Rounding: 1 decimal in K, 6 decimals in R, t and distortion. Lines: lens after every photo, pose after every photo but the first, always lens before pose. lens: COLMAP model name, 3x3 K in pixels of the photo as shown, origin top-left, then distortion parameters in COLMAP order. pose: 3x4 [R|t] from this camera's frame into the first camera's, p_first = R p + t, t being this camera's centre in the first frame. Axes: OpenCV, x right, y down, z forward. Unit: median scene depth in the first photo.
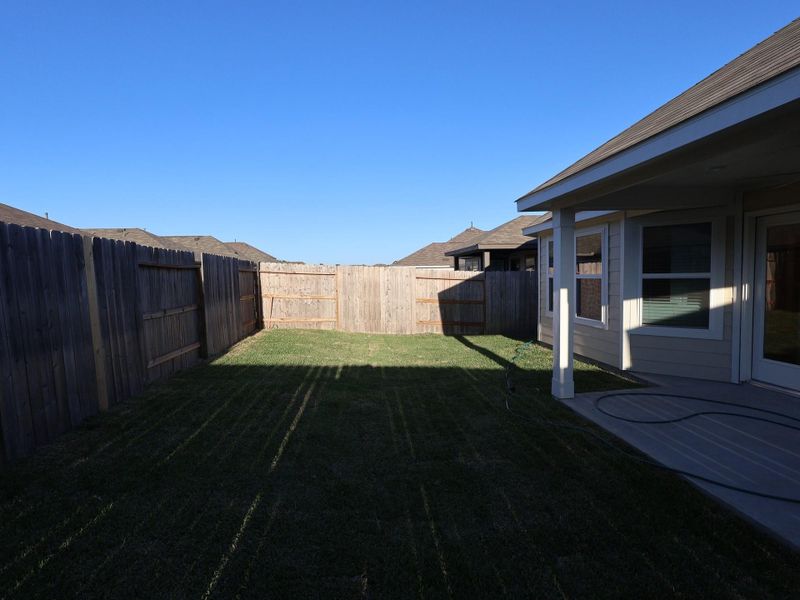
lens RADIAL K [[417.9, 0, 399.1], [0, 417.9, 302.9], [0, 0, 1]] dist [-0.001701, 0.000079]
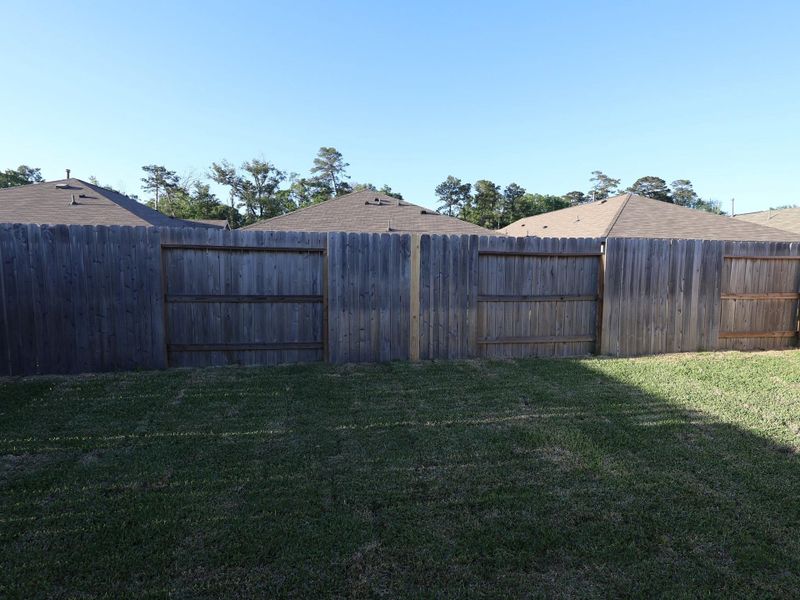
lens RADIAL K [[417.9, 0, 399.1], [0, 417.9, 302.9], [0, 0, 1]] dist [-0.001701, 0.000079]
pose [[0.088111, 0.105791, -0.990477, 0.459547], [-0.071183, 0.992471, 0.099672, -0.047079], [0.993564, 0.061723, 0.094978, 0.573729]]
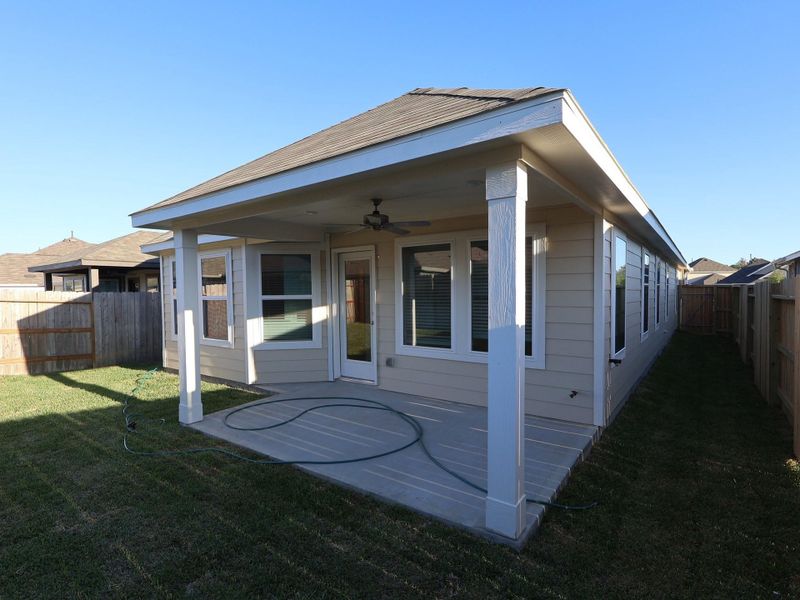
lens RADIAL K [[417.9, 0, 399.1], [0, 417.9, 302.9], [0, 0, 1]] dist [-0.001701, 0.000079]
pose [[0.672486, -0.011023, 0.740028, 0.000097], [0.048807, 0.998373, -0.029481, 0.001056], [-0.738499, 0.055944, 0.671930, -0.023854]]
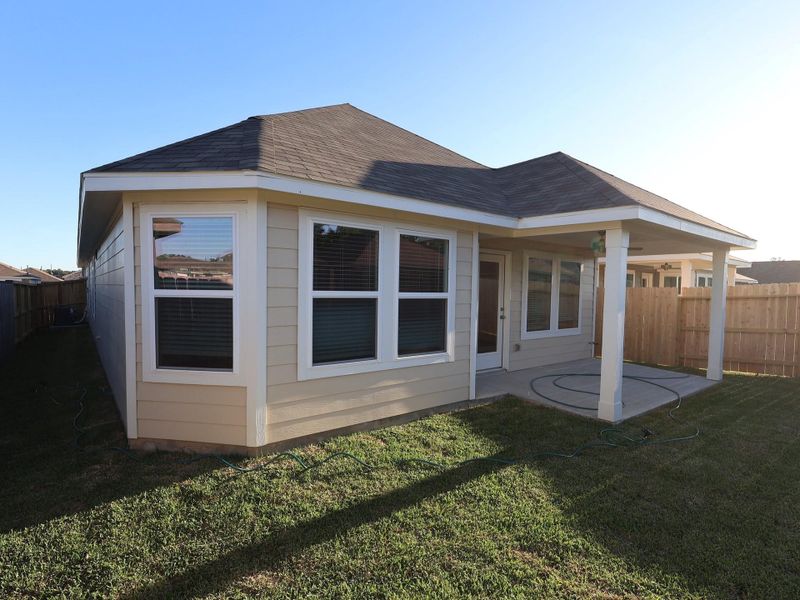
lens RADIAL K [[417.9, 0, 399.1], [0, 417.9, 302.9], [0, 0, 1]] dist [-0.001701, 0.000079]
pose [[-0.533987, -0.021595, 0.845217, -0.146014], [0.046719, 0.997393, 0.054999, -0.108839], [-0.844201, 0.068856, -0.531586, 1.672717]]
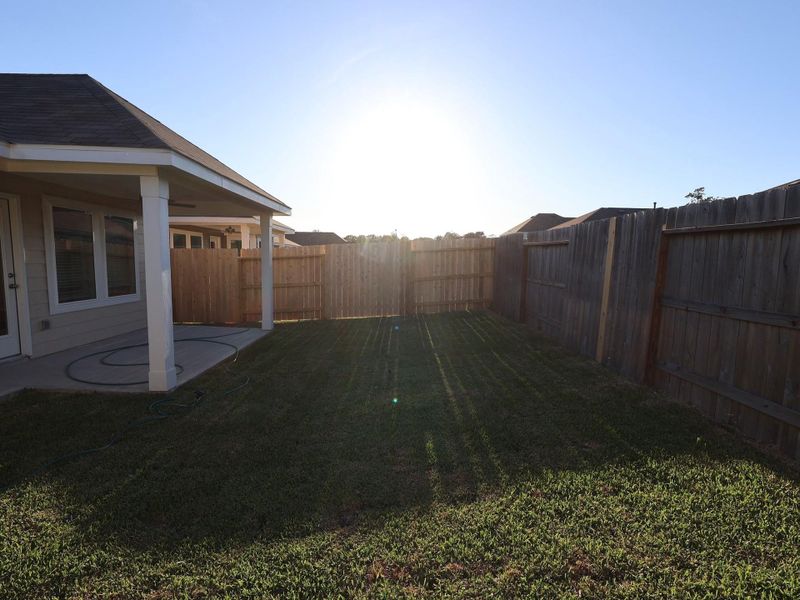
lens RADIAL K [[417.9, 0, 399.1], [0, 417.9, 302.9], [0, 0, 1]] dist [-0.001701, 0.000079]
pose [[-0.996610, -0.001458, 0.082264, -0.162143], [0.012231, 0.986107, 0.165658, -0.086821], [-0.081363, 0.166102, -0.982746, 1.575794]]
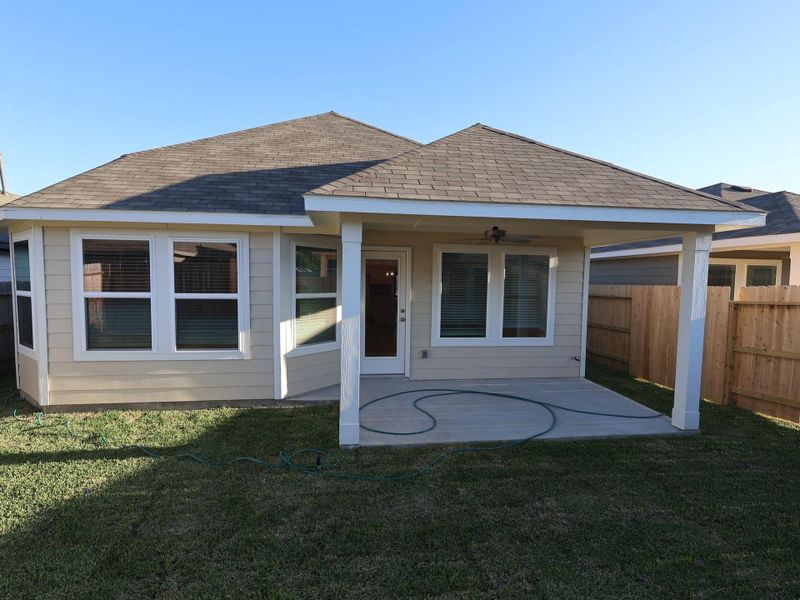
lens RADIAL K [[417.9, 0, 399.1], [0, 417.9, 302.9], [0, 0, 1]] dist [-0.001701, 0.000079]
pose [[-0.042991, -0.039372, 0.998299, -0.393804], [0.051184, 0.997824, 0.041558, -0.076815], [-0.997763, 0.052883, -0.040882, 0.802074]]
